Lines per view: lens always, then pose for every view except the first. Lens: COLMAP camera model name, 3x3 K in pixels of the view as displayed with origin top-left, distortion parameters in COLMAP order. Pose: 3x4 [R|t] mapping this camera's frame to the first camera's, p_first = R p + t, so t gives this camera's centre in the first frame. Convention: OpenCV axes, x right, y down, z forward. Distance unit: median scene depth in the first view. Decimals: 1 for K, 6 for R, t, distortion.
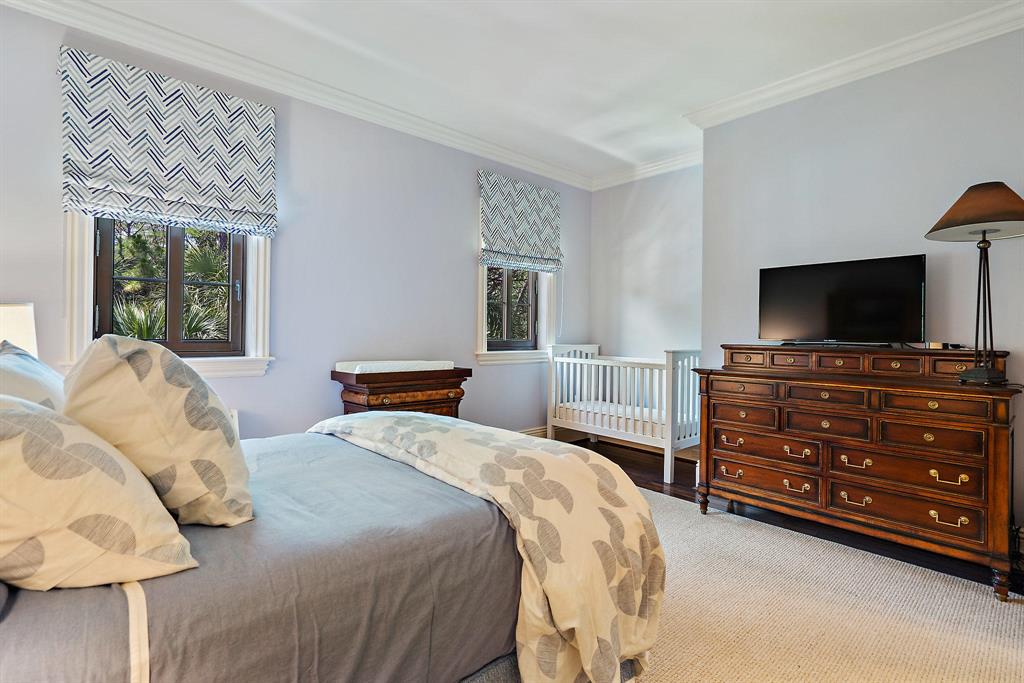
lens RADIAL K [[478.0, 0, 512.0], [0, 478.0, 341.5], [0, 0, 1]] dist [-0.001976, -0.000167]
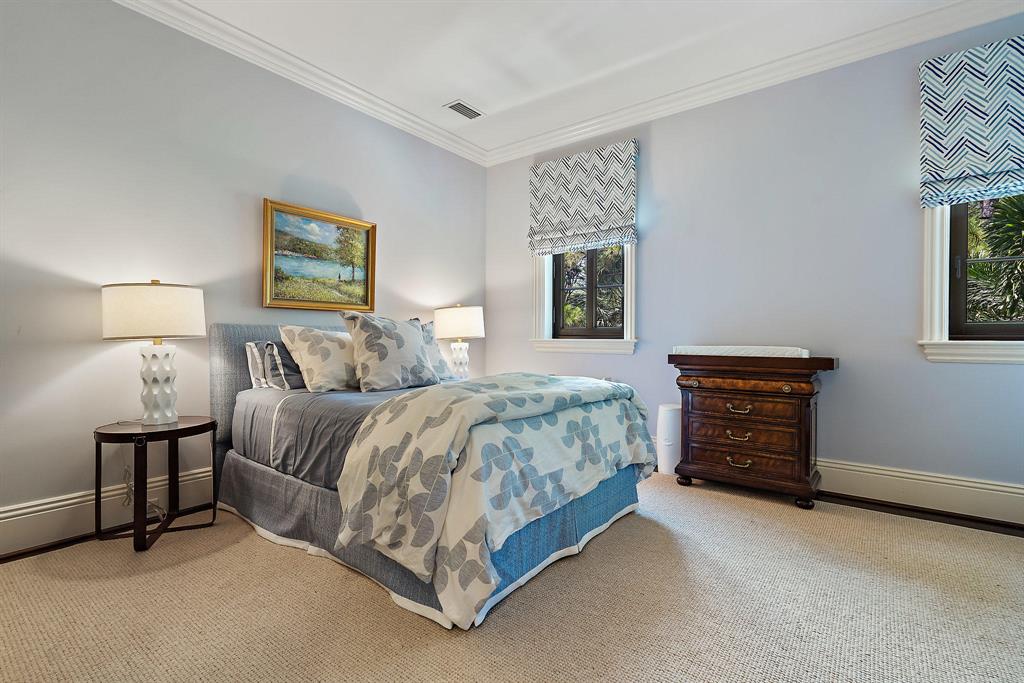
lens RADIAL K [[468.7, 0, 512.0], [0, 468.7, 341.5], [0, 0, 1]] dist [-0.001475, 0.000699]
pose [[0.197074, -0.004465, -0.980378, 0.690881], [-0.017051, 0.999823, -0.007982, 0.058881], [0.980240, 0.018290, 0.196963, 0.499361]]
